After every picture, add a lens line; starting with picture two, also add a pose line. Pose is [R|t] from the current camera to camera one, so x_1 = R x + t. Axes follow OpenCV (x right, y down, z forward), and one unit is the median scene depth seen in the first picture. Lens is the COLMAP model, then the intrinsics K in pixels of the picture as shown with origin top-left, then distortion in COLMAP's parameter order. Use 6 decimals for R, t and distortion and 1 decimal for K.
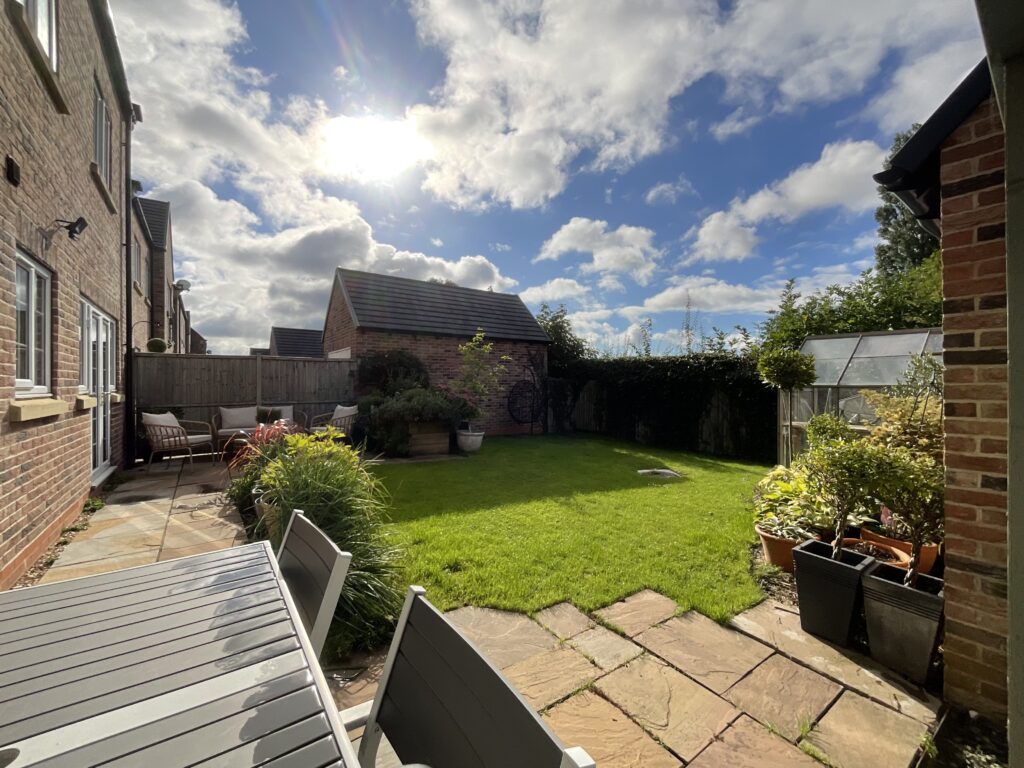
lens RADIAL K [[418.5, 0, 509.9], [0, 418.5, 384.7], [0, 0, 1]] dist [-0.000879, -0.000130]
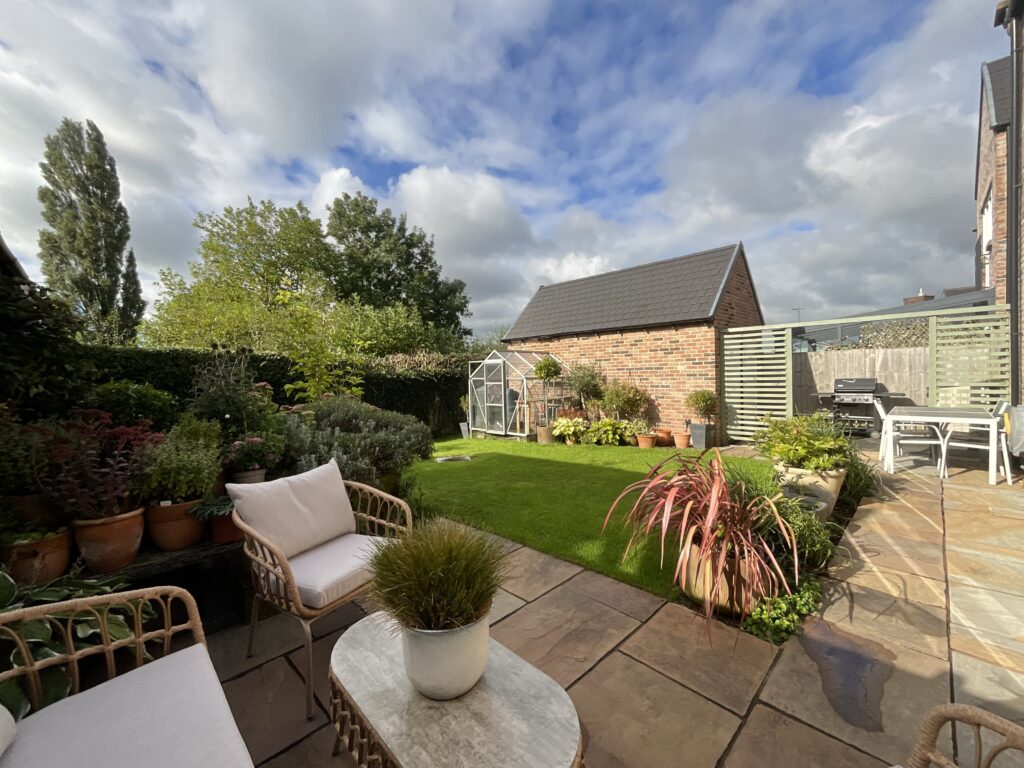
lens RADIAL K [[418.5, 0, 509.9], [0, 418.5, 384.7], [0, 0, 1]] dist [-0.000879, -0.000130]
pose [[-0.129984, -0.015699, 0.991392, -0.564925], [0.026960, 0.999449, 0.019361, -0.007002], [-0.991149, 0.029244, -0.129490, 0.719128]]
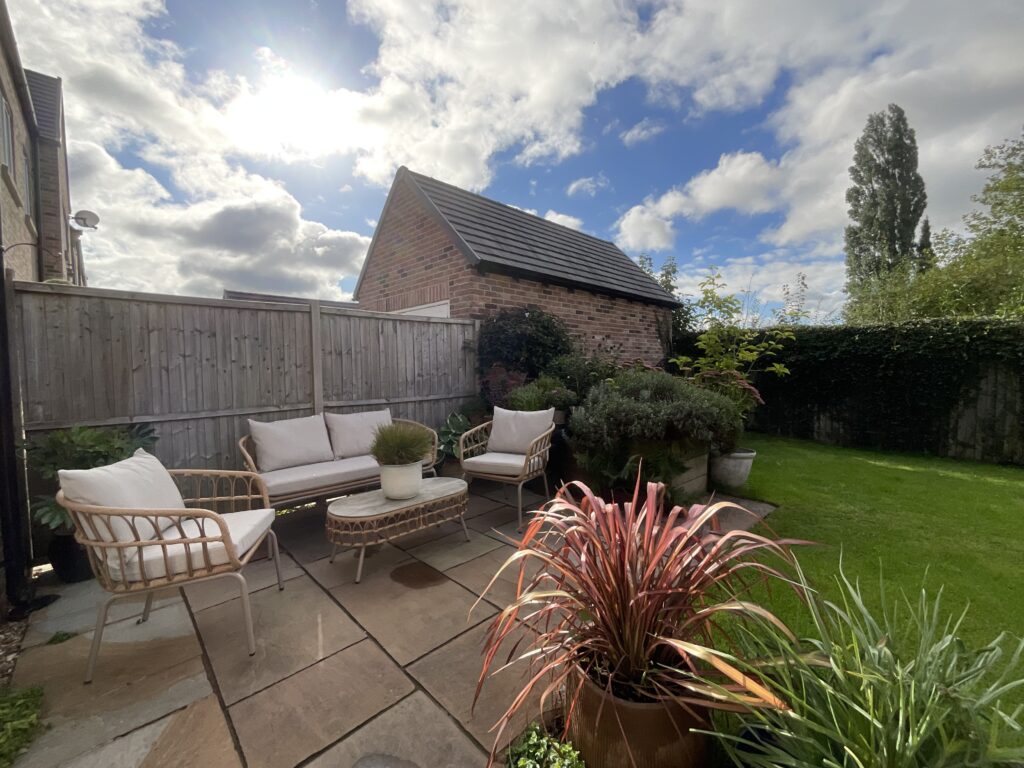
lens RADIAL K [[418.5, 0, 509.9], [0, 418.5, 384.7], [0, 0, 1]] dist [-0.000879, -0.000130]
pose [[0.989949, -0.015349, 0.140591, -0.398835], [0.009610, 0.999096, 0.041406, 0.001853], [-0.141100, -0.039639, 0.989202, 0.441053]]
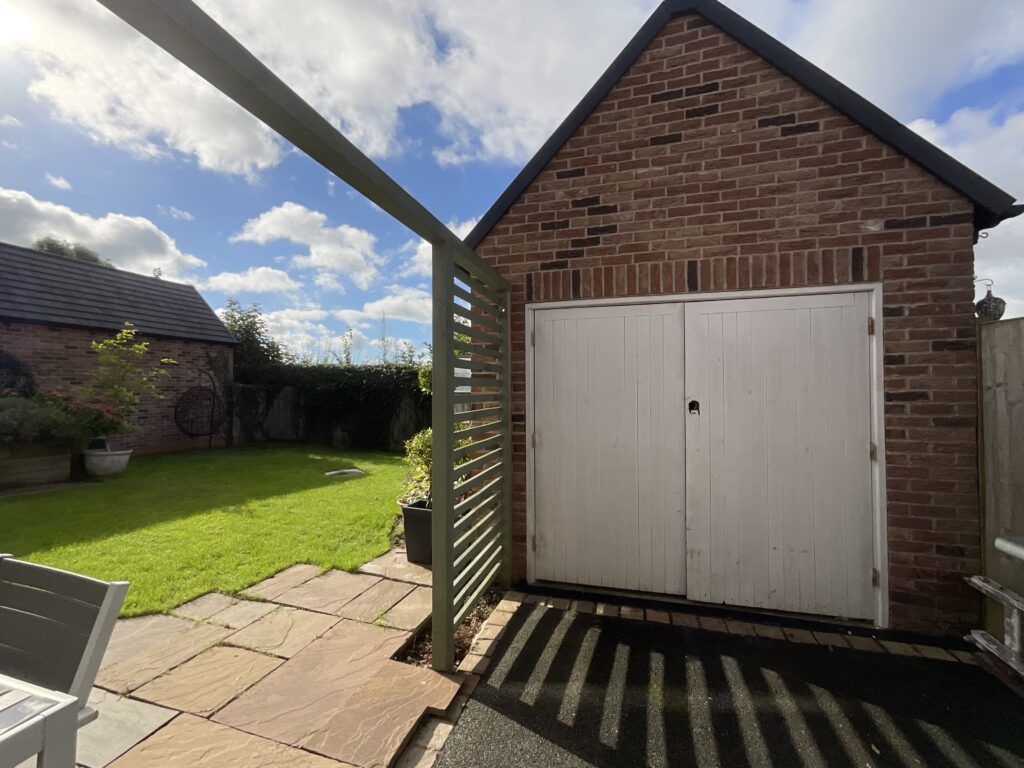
lens RADIAL K [[424.5, 0, 511.8], [0, 424.5, 381.1], [0, 0, 1]] dist [0.011648, 0.000088]
pose [[0.800057, 0.013048, 0.599782, 0.026983], [0.000266, 0.999756, -0.022104, -0.002237], [-0.599924, 0.017843, 0.799858, -0.120849]]
